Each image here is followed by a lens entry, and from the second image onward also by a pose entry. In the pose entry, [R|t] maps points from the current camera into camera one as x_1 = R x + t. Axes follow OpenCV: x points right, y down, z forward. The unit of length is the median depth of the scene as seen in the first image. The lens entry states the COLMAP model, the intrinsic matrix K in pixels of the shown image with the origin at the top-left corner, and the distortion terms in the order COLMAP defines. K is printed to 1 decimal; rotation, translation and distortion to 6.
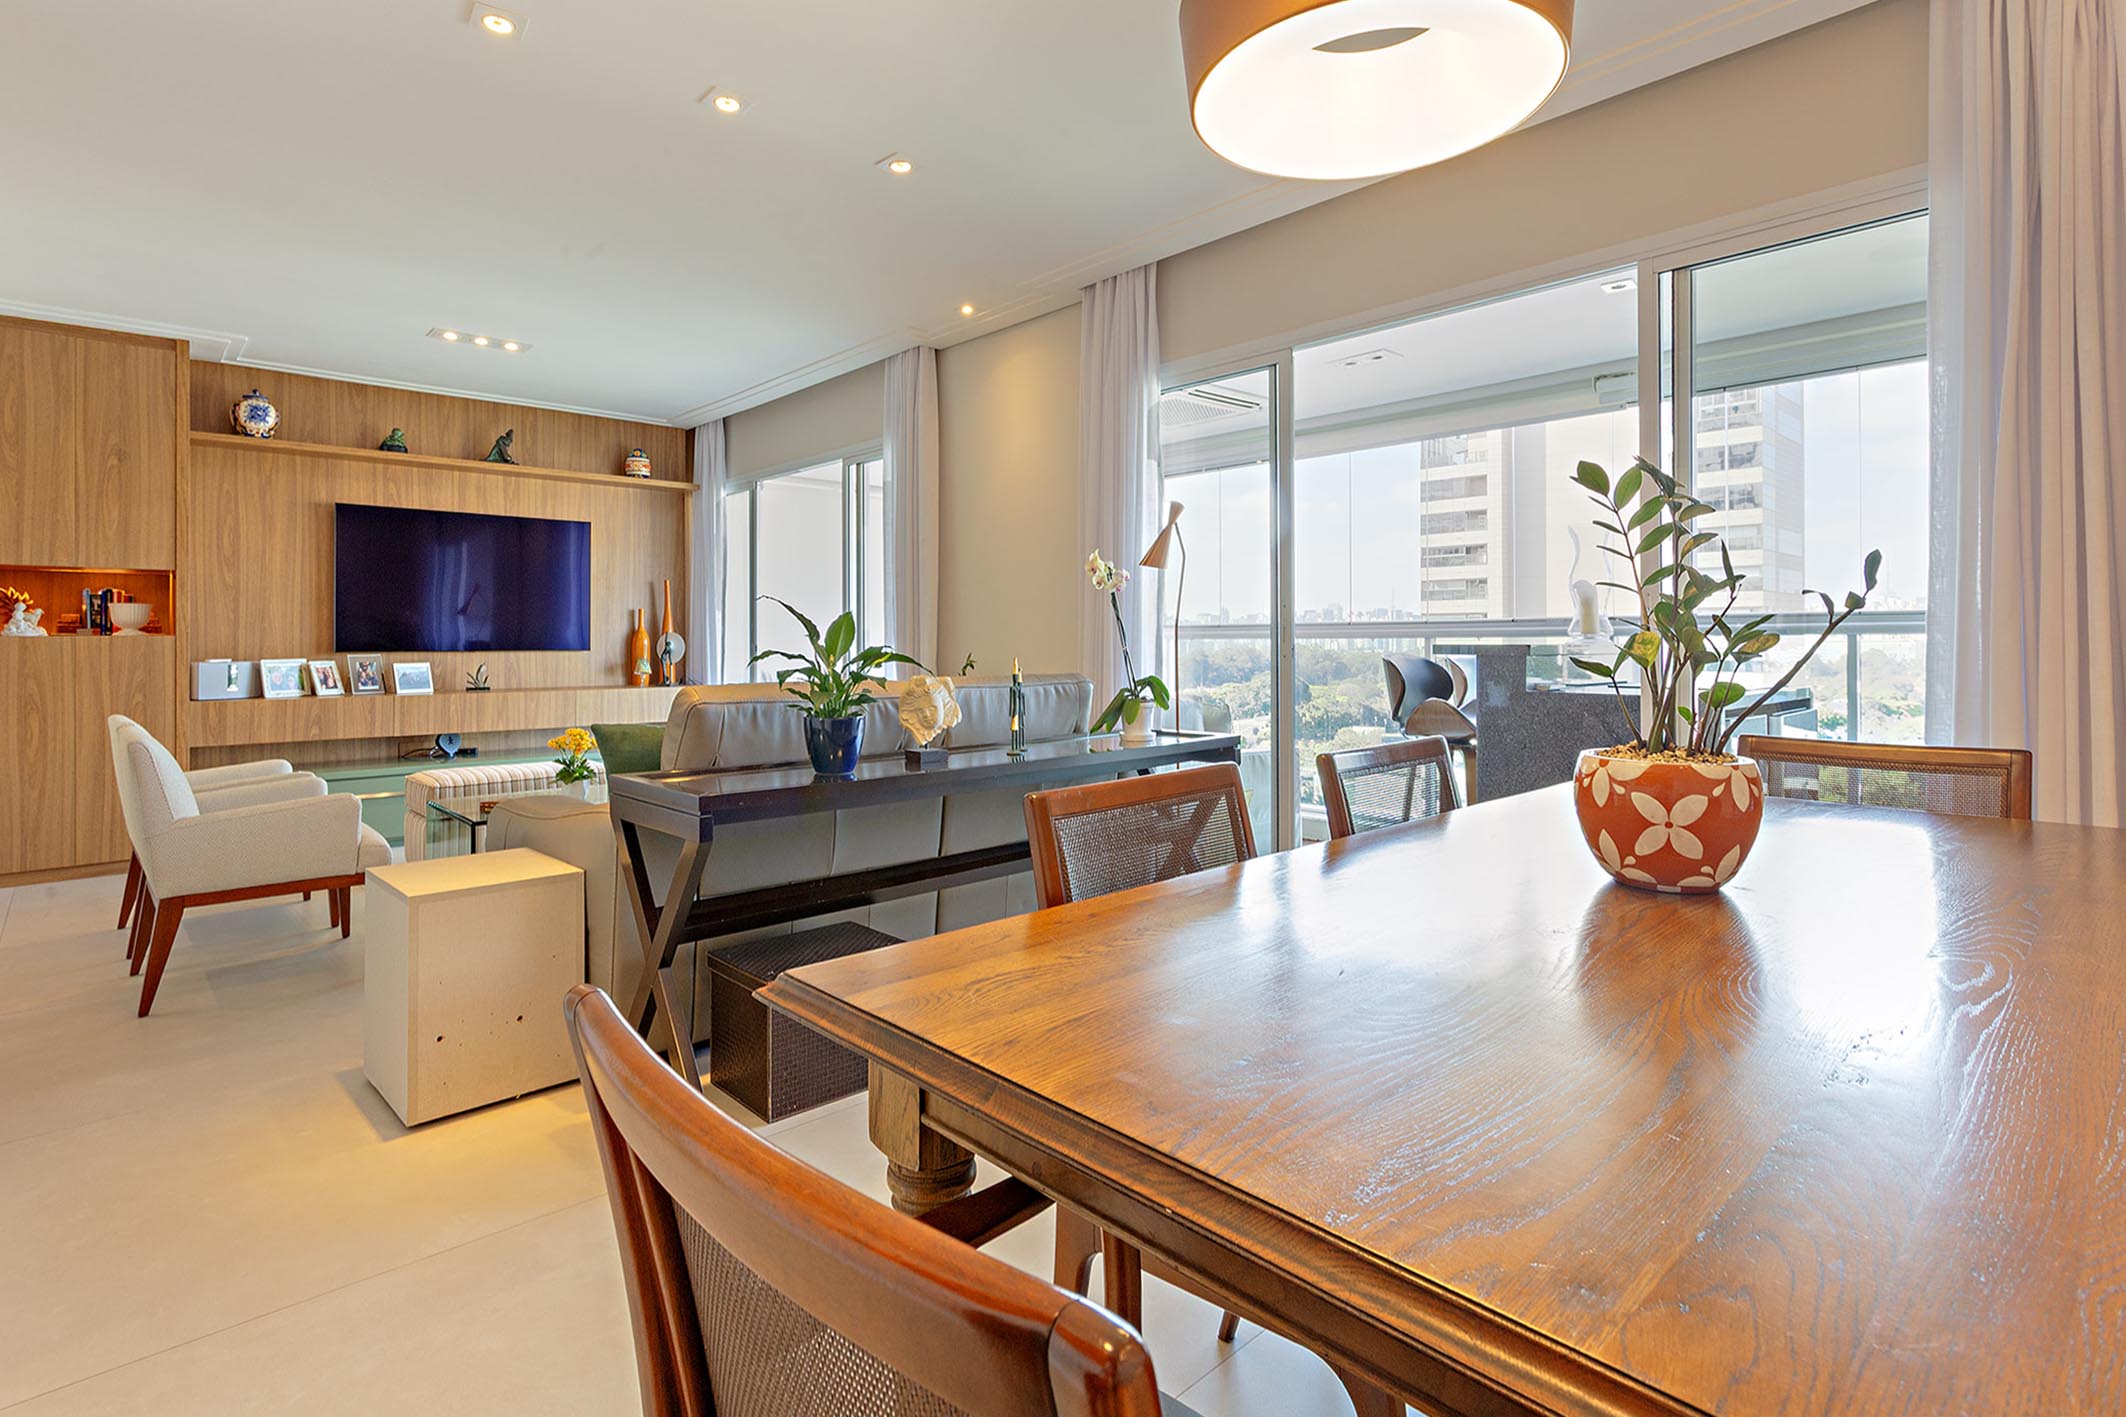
lens RADIAL K [[1041.2, 0, 935.4], [0, 1041.2, 630.9], [0, 0, 1]] dist [0.001602, -0.000562]
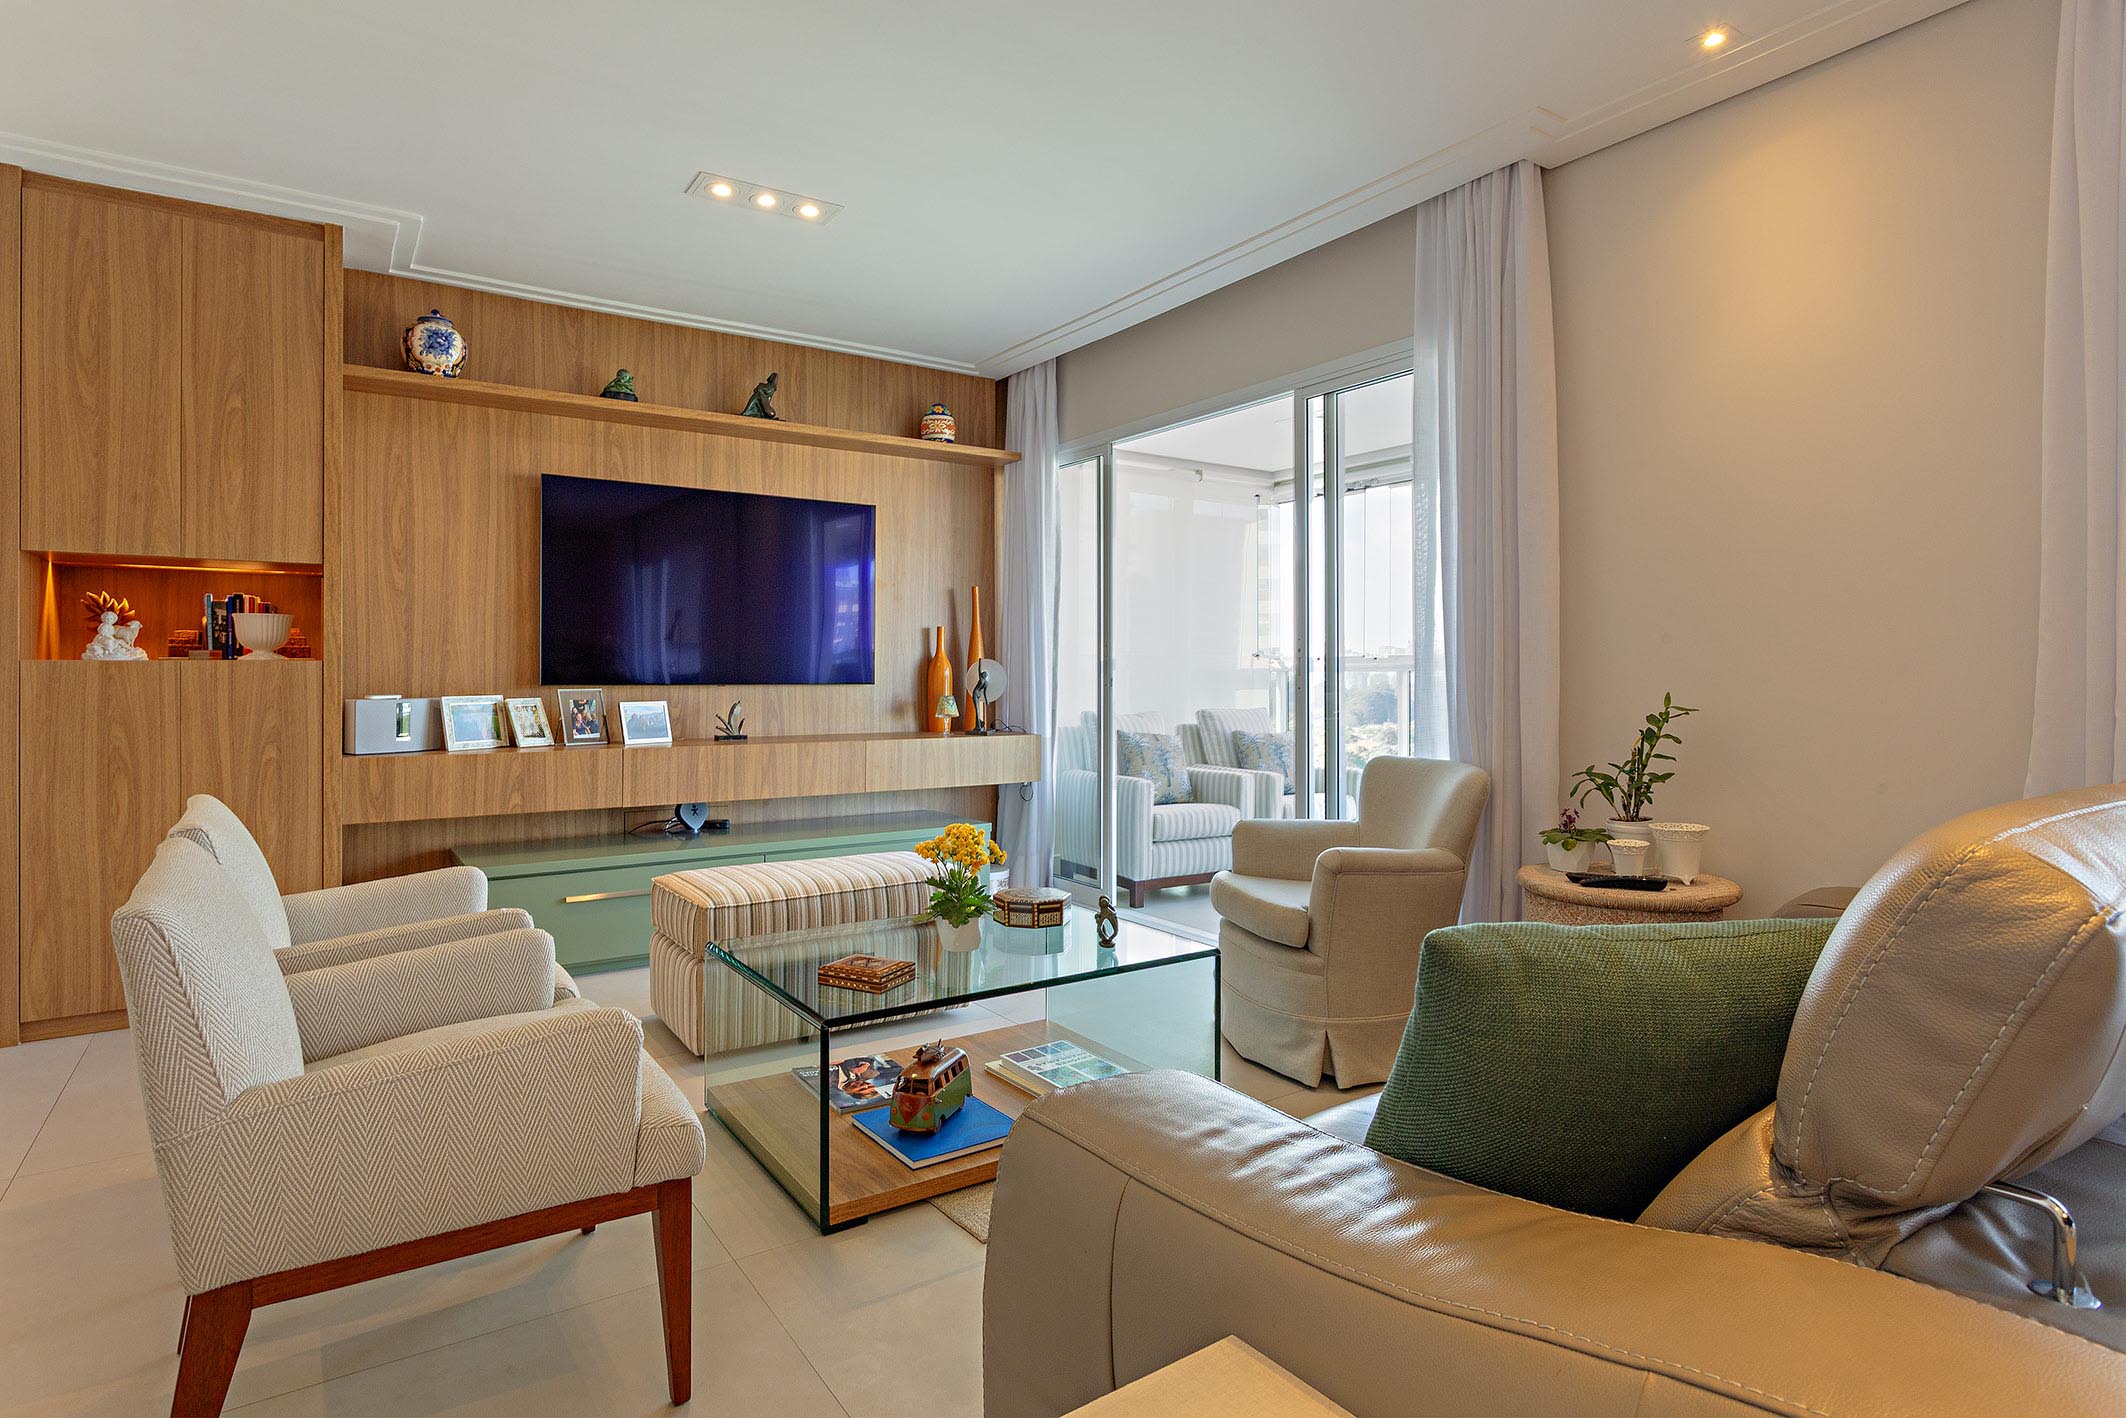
lens RADIAL K [[1019.7, 0, 968.4], [0, 1019.7, 664.9], [0, 0, 1]] dist [0.002077, 0.001189]
pose [[0.994584, 0.003721, -0.103873, -0.223030], [-0.003407, 0.999989, 0.003207, 0.003365], [0.103883, -0.002836, 0.994585, 0.352686]]
